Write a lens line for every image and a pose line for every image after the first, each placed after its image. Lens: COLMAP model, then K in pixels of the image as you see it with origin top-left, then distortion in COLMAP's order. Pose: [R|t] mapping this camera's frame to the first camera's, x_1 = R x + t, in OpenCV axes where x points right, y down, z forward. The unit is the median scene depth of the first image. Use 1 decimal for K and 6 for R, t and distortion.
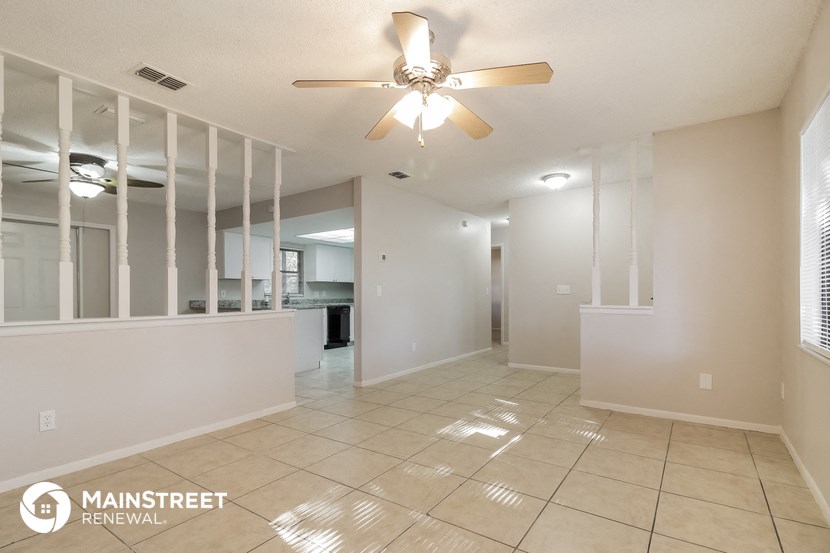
lens RADIAL K [[406.3, 0, 414.5], [0, 406.3, 294.3], [0, 0, 1]] dist [0.001154, 0.000306]
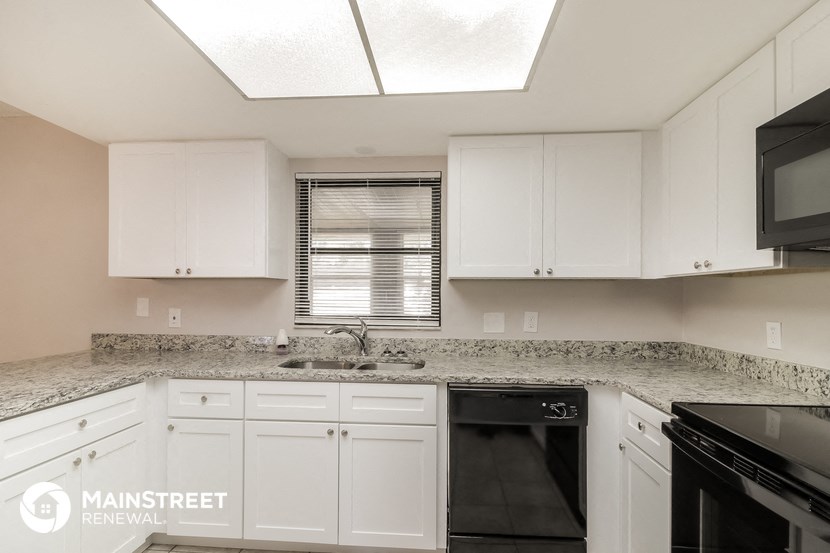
lens RADIAL K [[406.3, 0, 414.5], [0, 406.3, 294.3], [0, 0, 1]] dist [0.001154, 0.000306]
pose [[0.505852, -0.001795, -0.862618, -0.020281], [-0.002781, 0.999989, -0.003712, -0.018828], [0.862616, 0.004277, 0.505841, 0.828902]]
